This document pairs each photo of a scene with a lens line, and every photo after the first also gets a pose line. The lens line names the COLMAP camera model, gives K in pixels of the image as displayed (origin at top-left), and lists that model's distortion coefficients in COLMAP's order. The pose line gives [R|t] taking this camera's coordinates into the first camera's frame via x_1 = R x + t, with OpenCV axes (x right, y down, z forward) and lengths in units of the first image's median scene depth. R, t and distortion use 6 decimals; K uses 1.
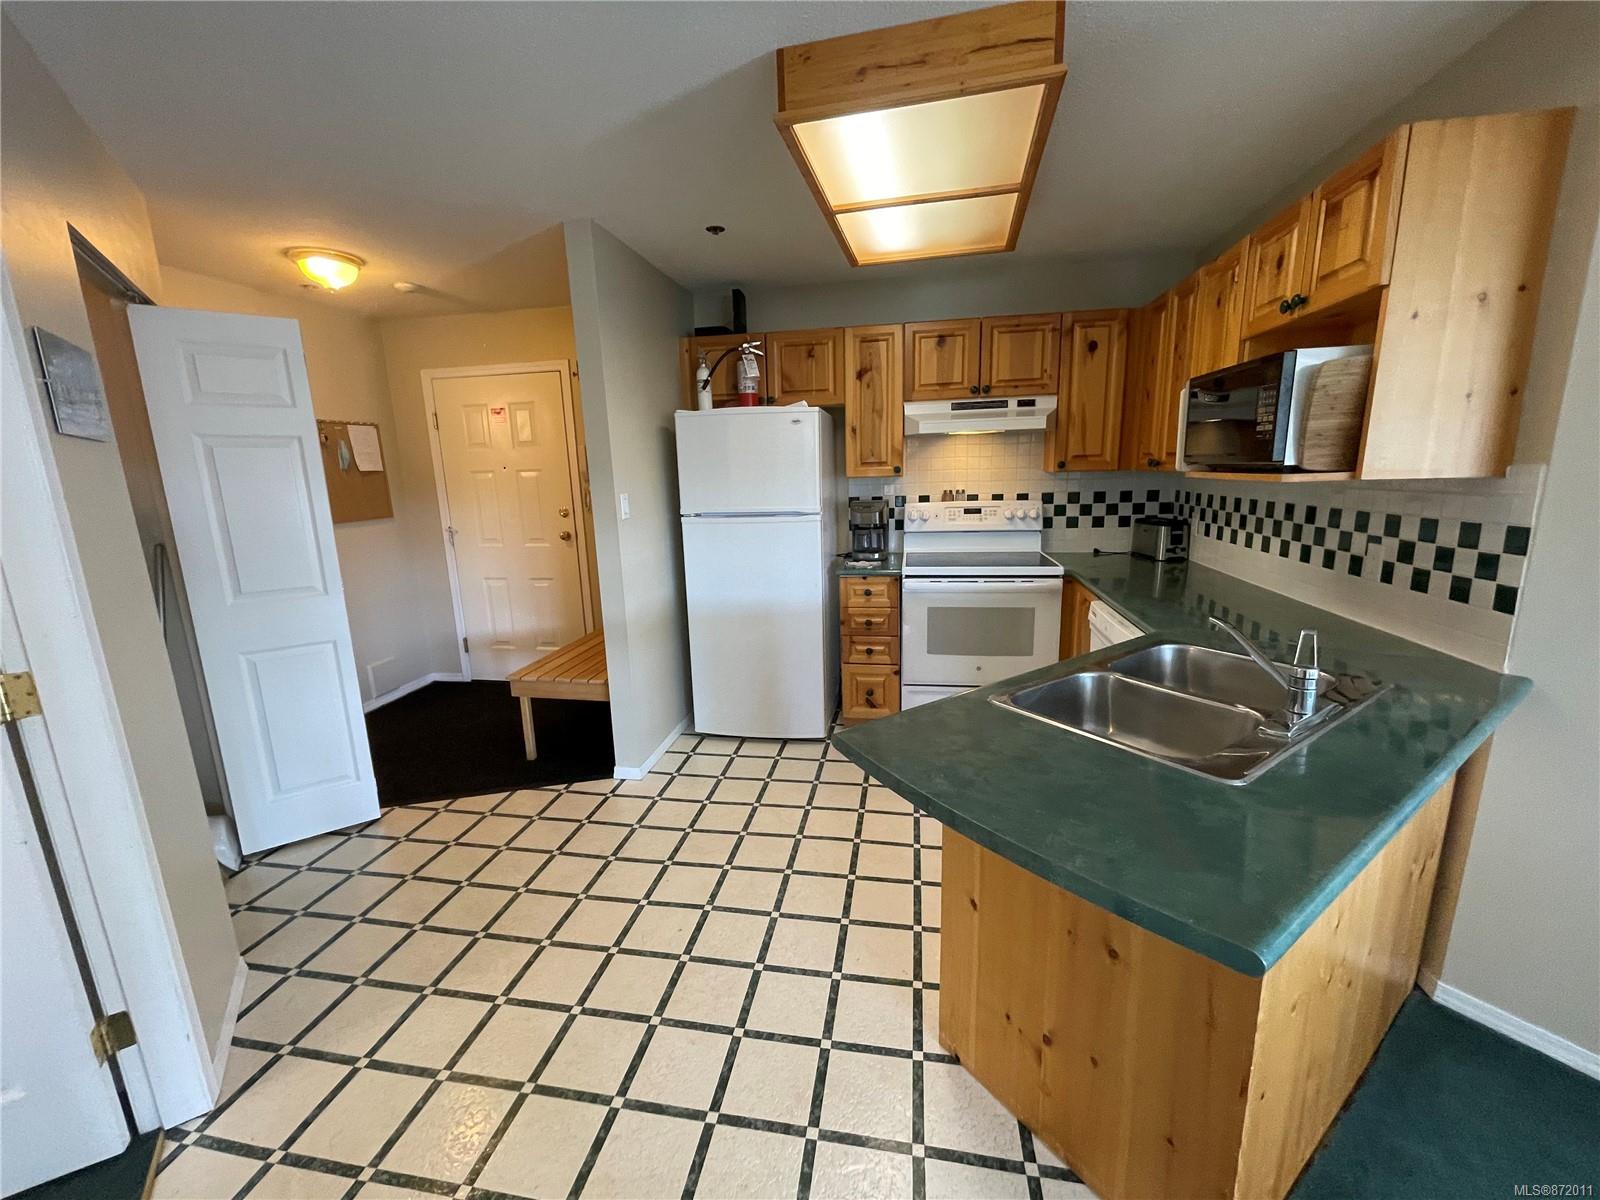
lens RADIAL K [[640.2, 0, 799.9], [0, 640.2, 599.1], [0, 0, 1]] dist [-0.007122, 0.001156]
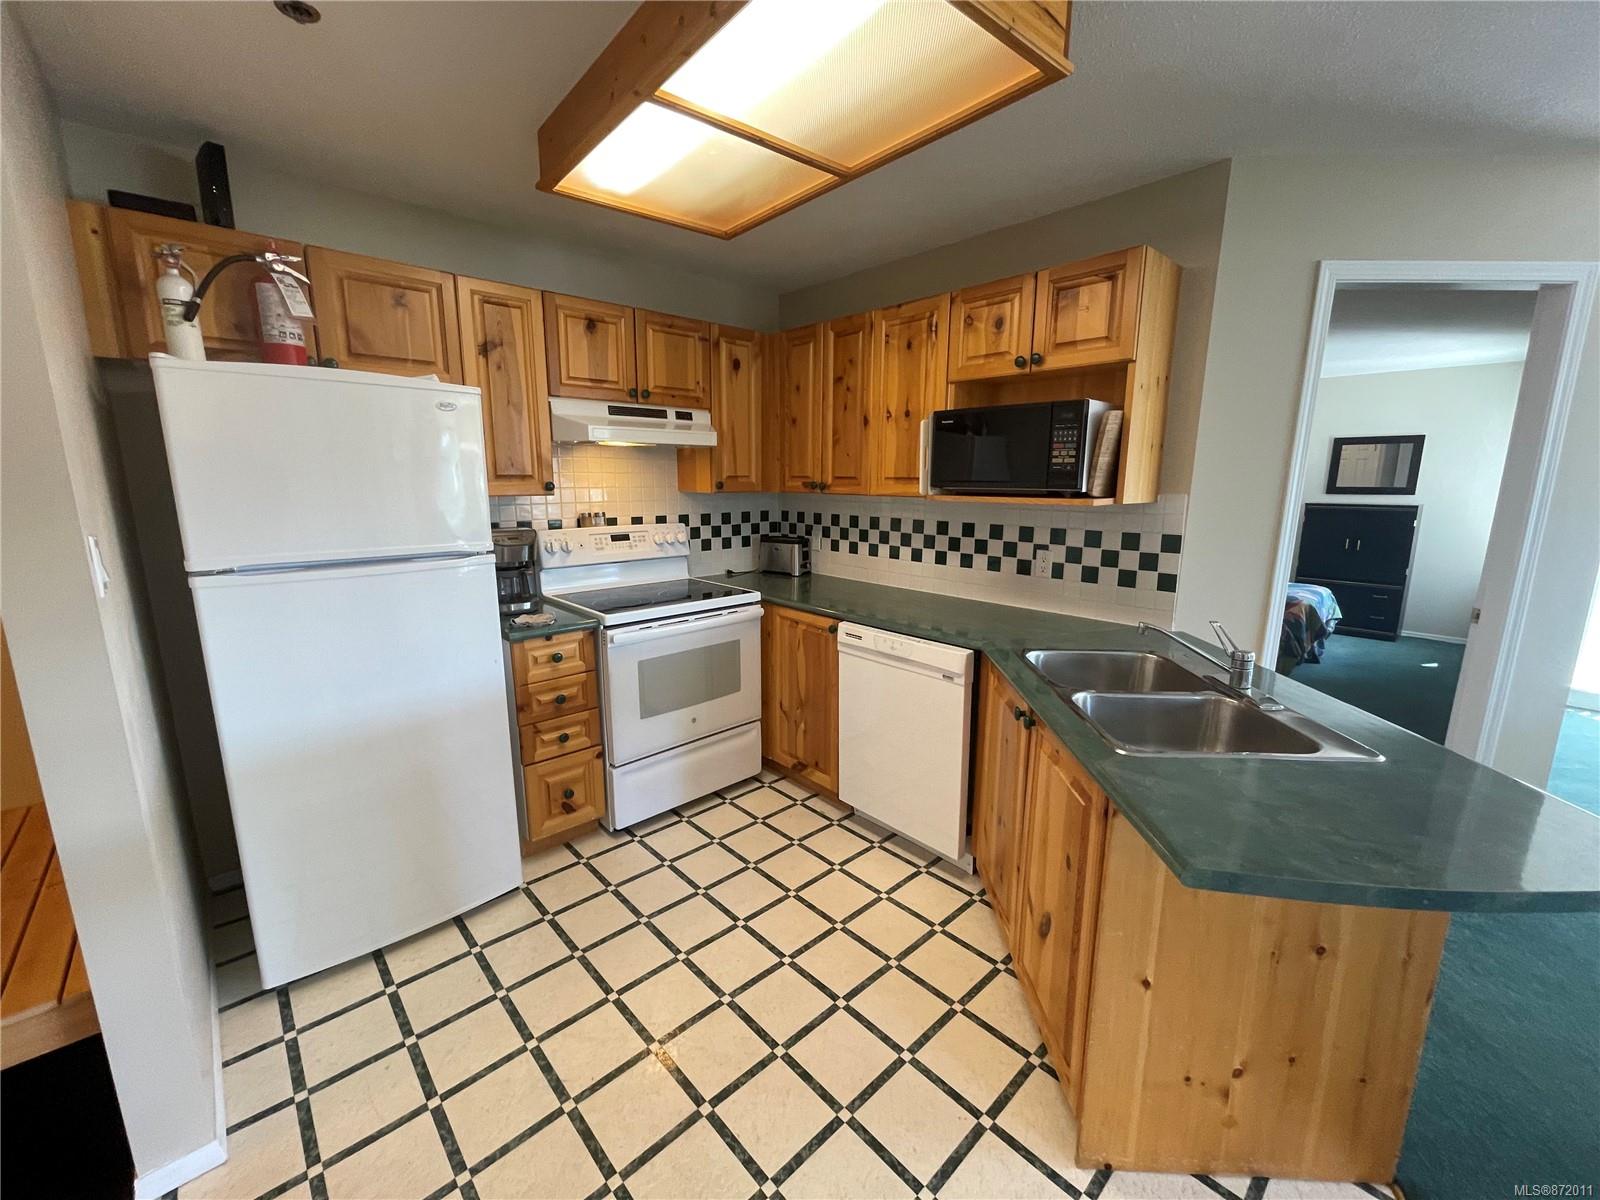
lens RADIAL K [[640.2, 0, 792.9], [0, 640.2, 598.6], [0, 0, 1]] dist [-0.007122, 0.001156]
pose [[0.606450, -0.118157, 0.786294, -0.286963], [0.140008, 0.989314, 0.040680, -0.067734], [-0.782698, 0.085418, 0.616512, 0.348702]]
